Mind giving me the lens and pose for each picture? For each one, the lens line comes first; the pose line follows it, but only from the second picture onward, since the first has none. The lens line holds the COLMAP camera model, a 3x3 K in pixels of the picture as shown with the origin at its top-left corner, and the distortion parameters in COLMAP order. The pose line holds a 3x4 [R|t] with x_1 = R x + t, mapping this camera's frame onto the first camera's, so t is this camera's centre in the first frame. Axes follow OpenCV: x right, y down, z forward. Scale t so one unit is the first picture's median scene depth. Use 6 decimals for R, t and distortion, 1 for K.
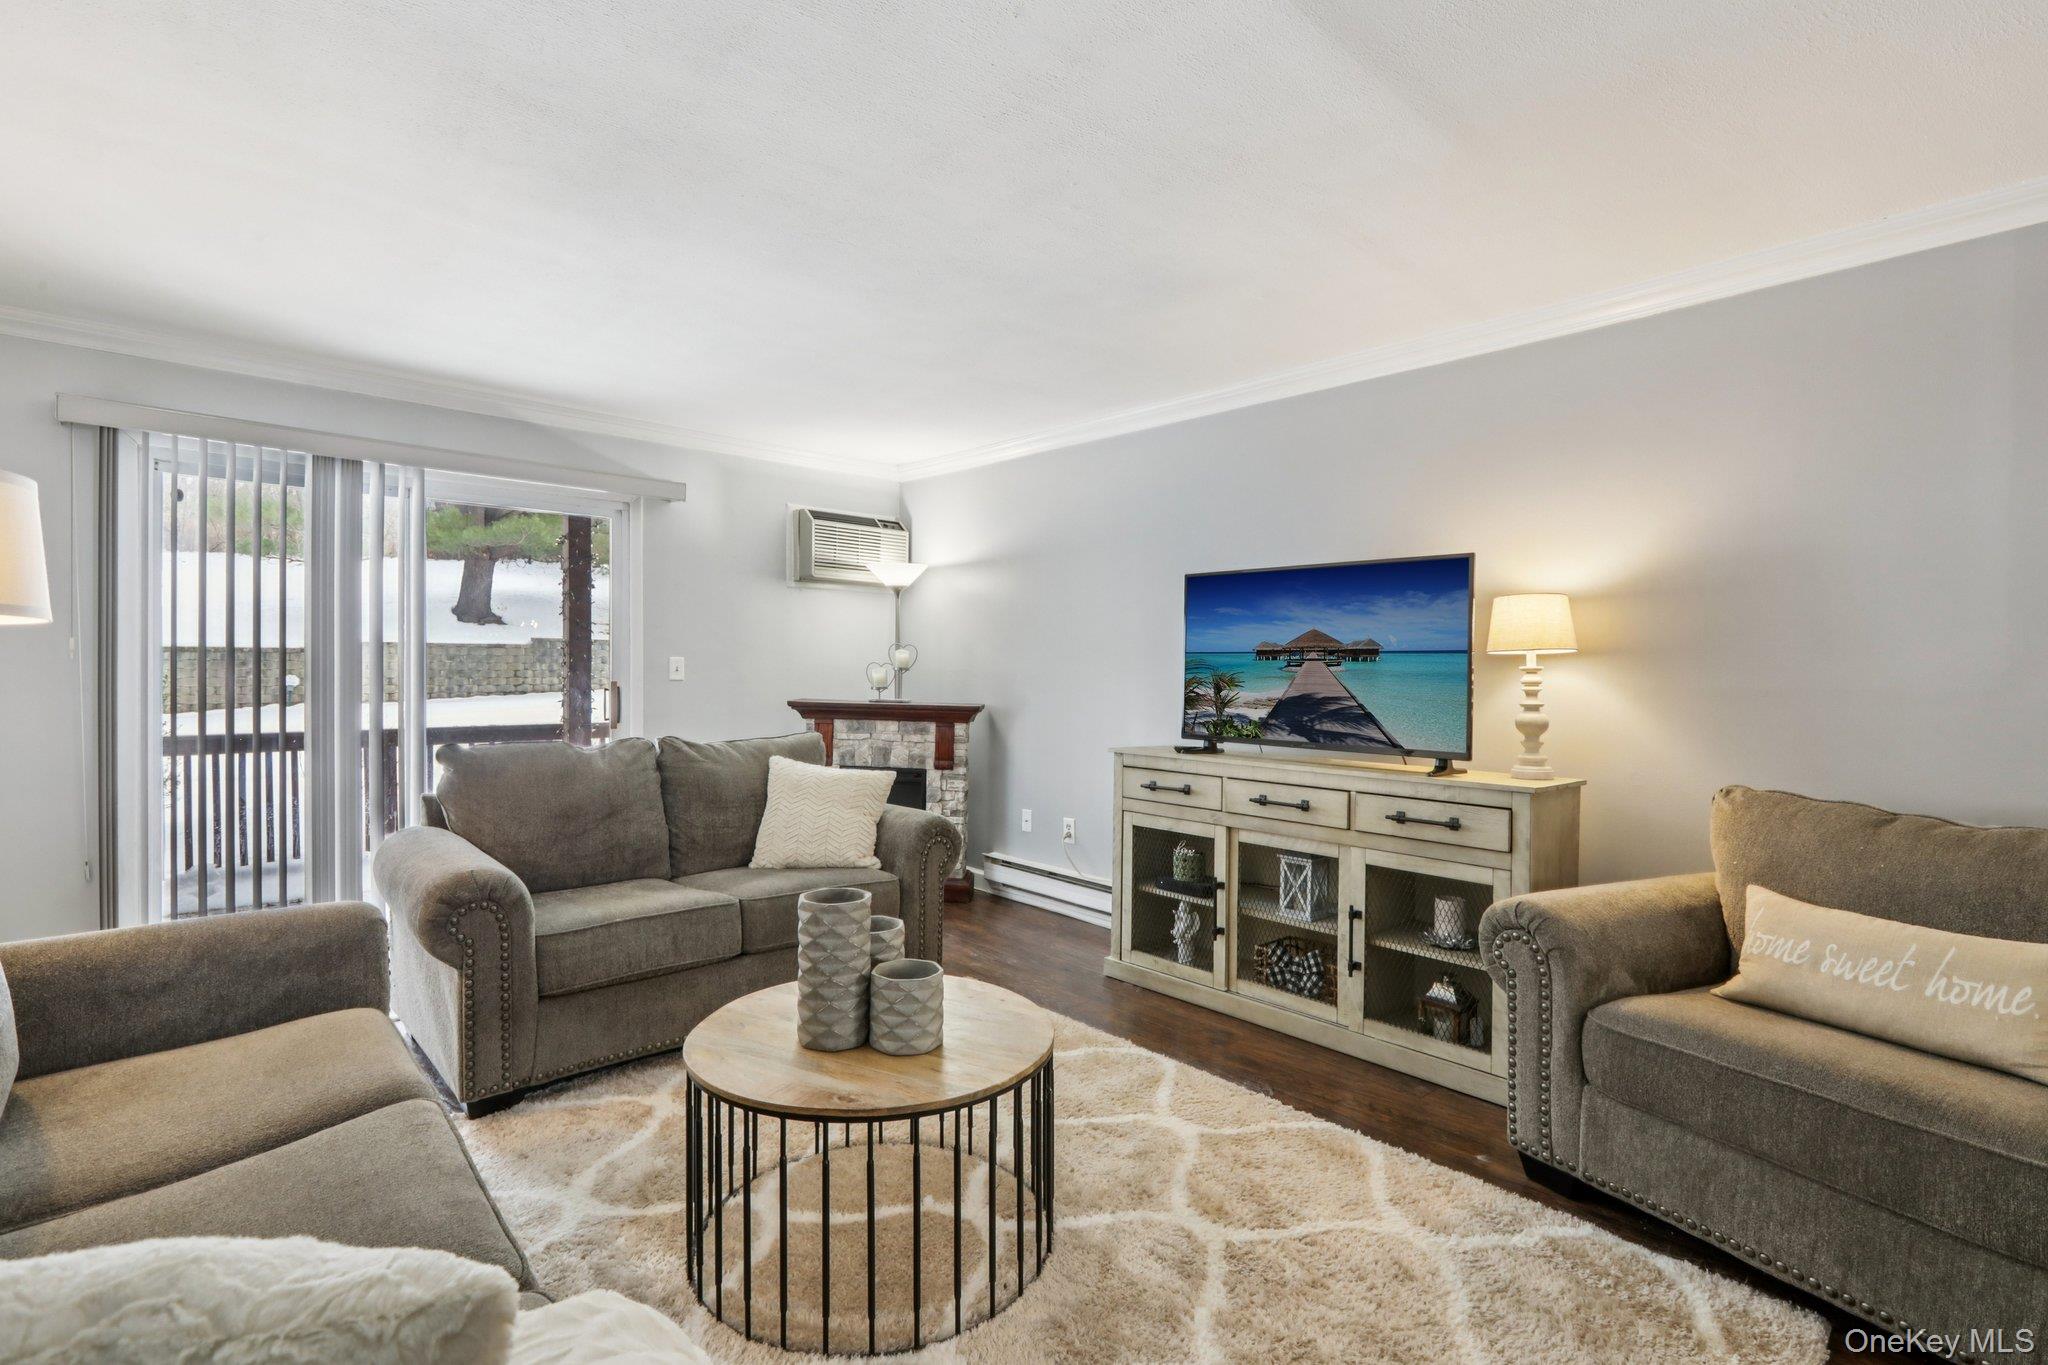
lens RADIAL K [[929.4, 0, 1029.9], [0, 929.4, 655.3], [0, 0, 1]] dist [-0.002147, -0.000341]
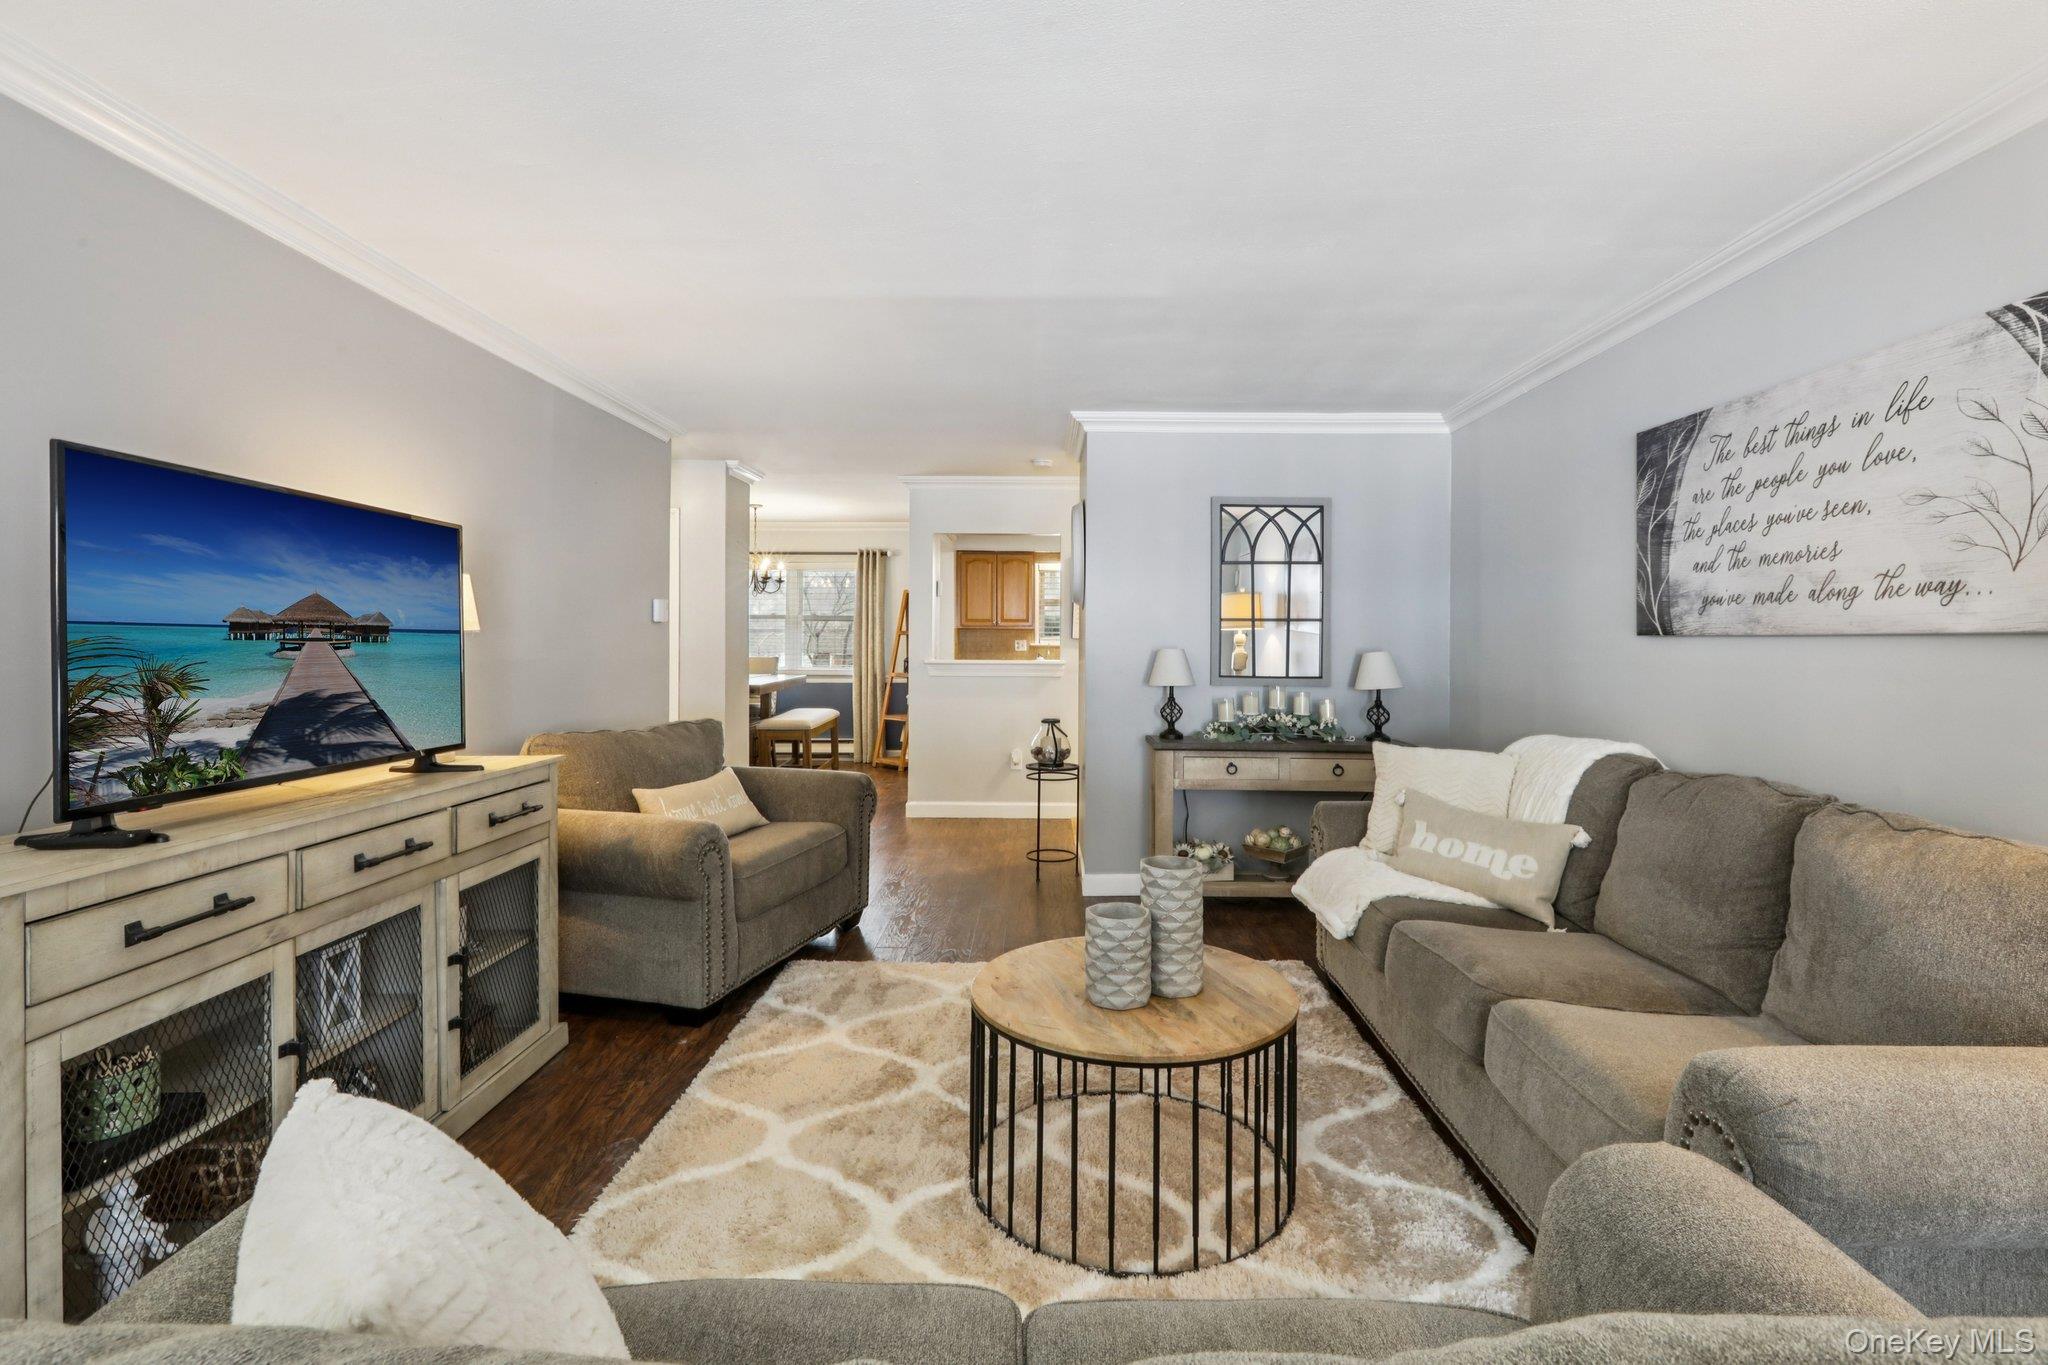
lens RADIAL K [[929.4, 0, 1029.9], [0, 929.4, 655.3], [0, 0, 1]] dist [-0.002147, -0.000341]
pose [[-0.711328, -0.009542, 0.702795, -0.513795], [-0.007124, 0.999954, 0.006366, 0.008002], [-0.702824, -0.000479, -0.711364, 1.113304]]
